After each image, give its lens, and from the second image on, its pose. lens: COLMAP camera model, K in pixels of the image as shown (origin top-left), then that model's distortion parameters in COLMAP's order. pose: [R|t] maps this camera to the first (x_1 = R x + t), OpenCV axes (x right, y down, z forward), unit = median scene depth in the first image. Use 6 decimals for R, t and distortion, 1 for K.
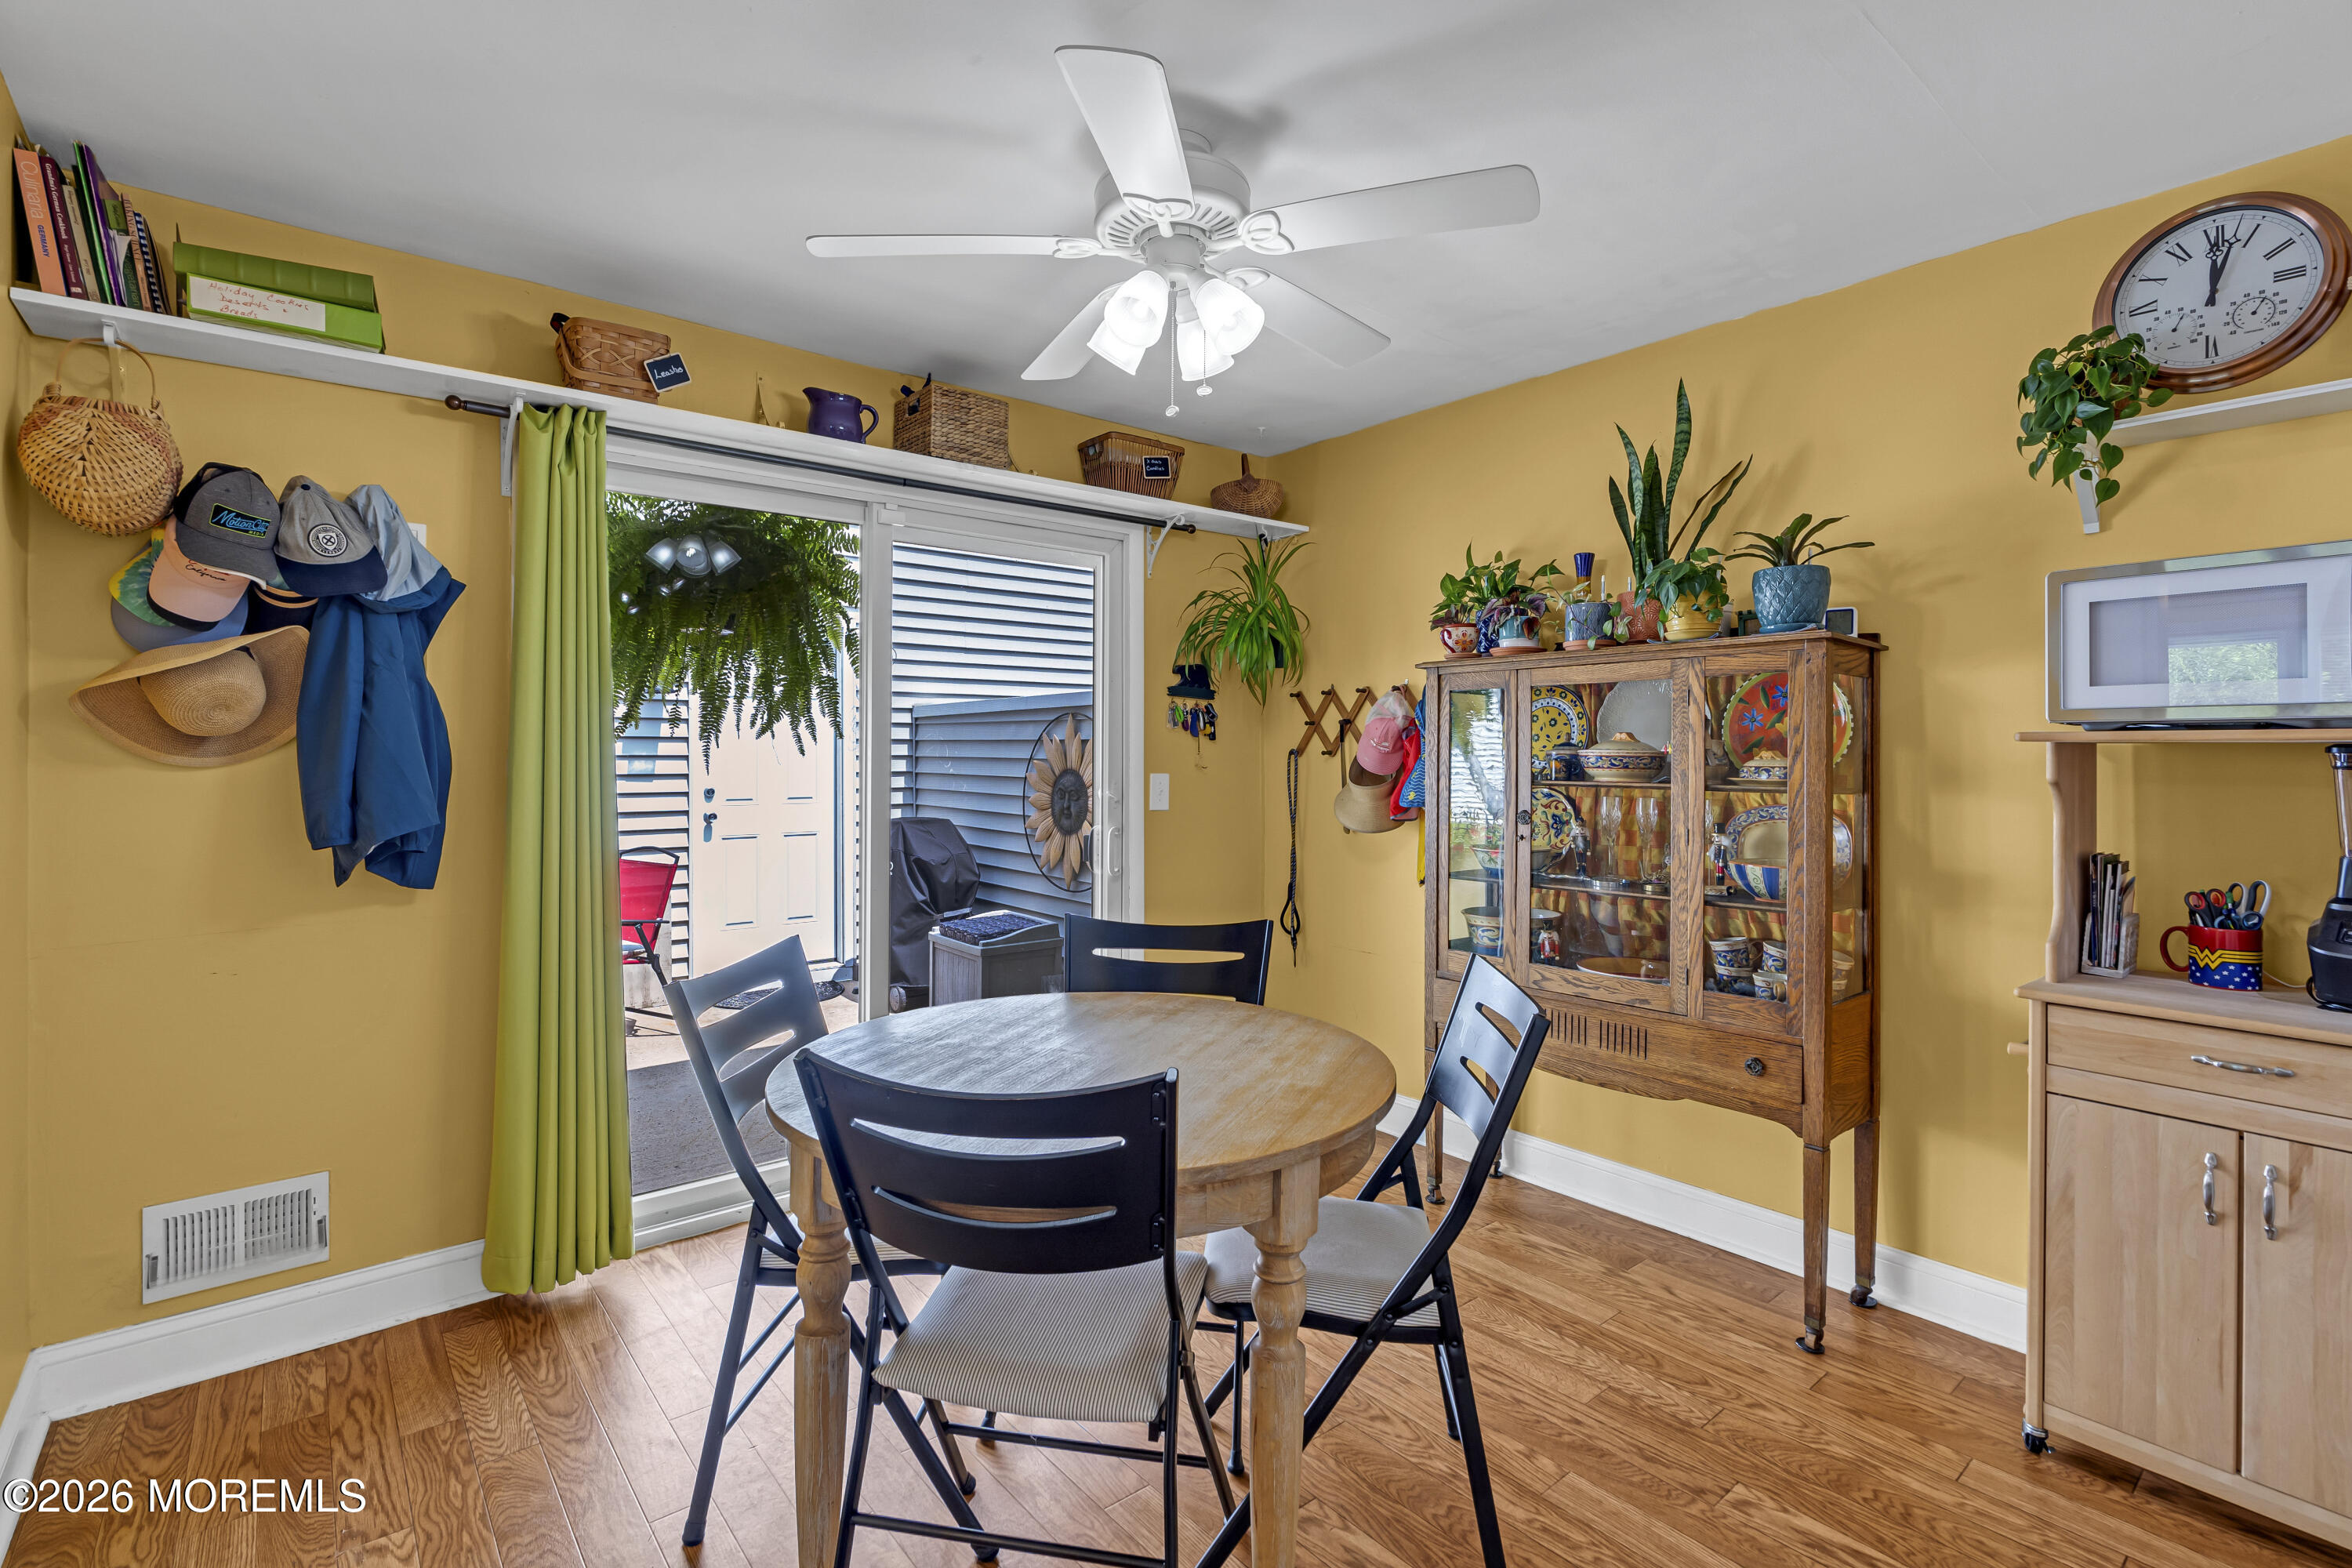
lens RADIAL K [[1092.2, 0, 1185.4], [0, 1092.2, 751.7], [0, 0, 1]] dist [-0.001044, 0.000375]
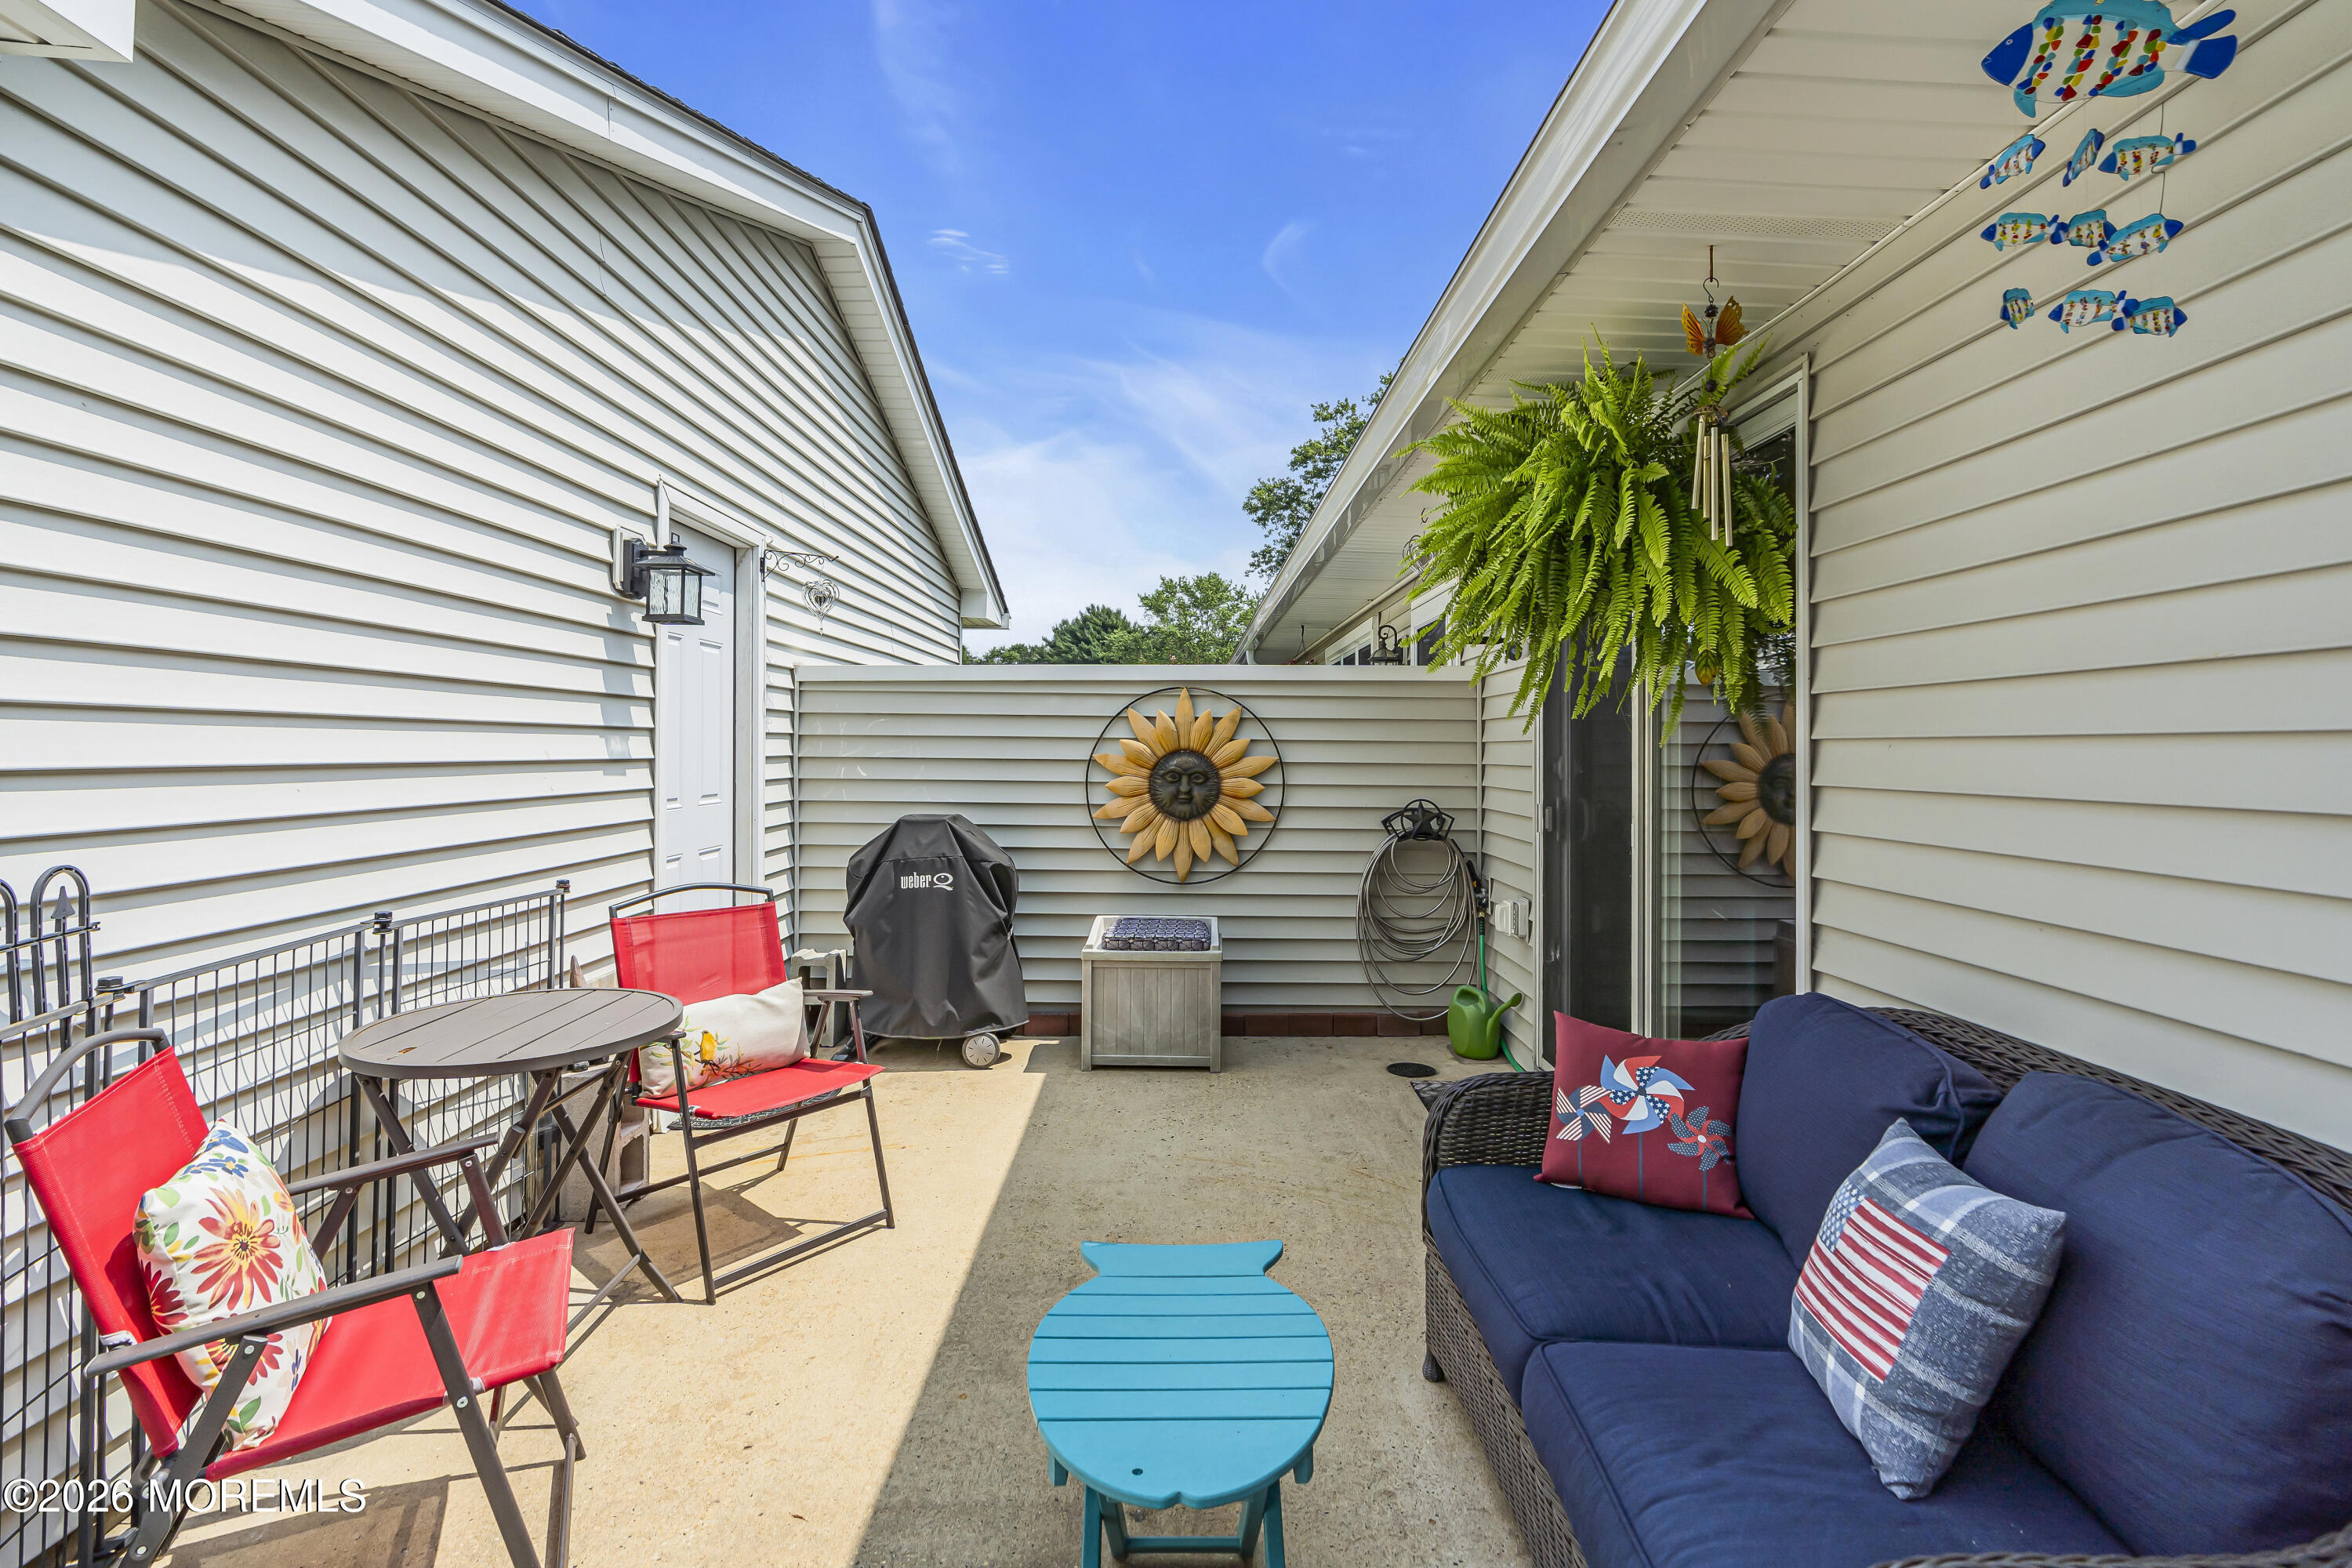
lens RADIAL K [[1092.2, 0, 1185.4], [0, 1092.2, 751.7], [0, 0, 1]] dist [-0.001044, 0.000375]
pose [[0.629073, -0.000875, 0.777346, -0.763022], [-0.005214, 0.999972, 0.005345, 0.012538], [-0.777329, -0.007415, 0.629051, 0.405542]]
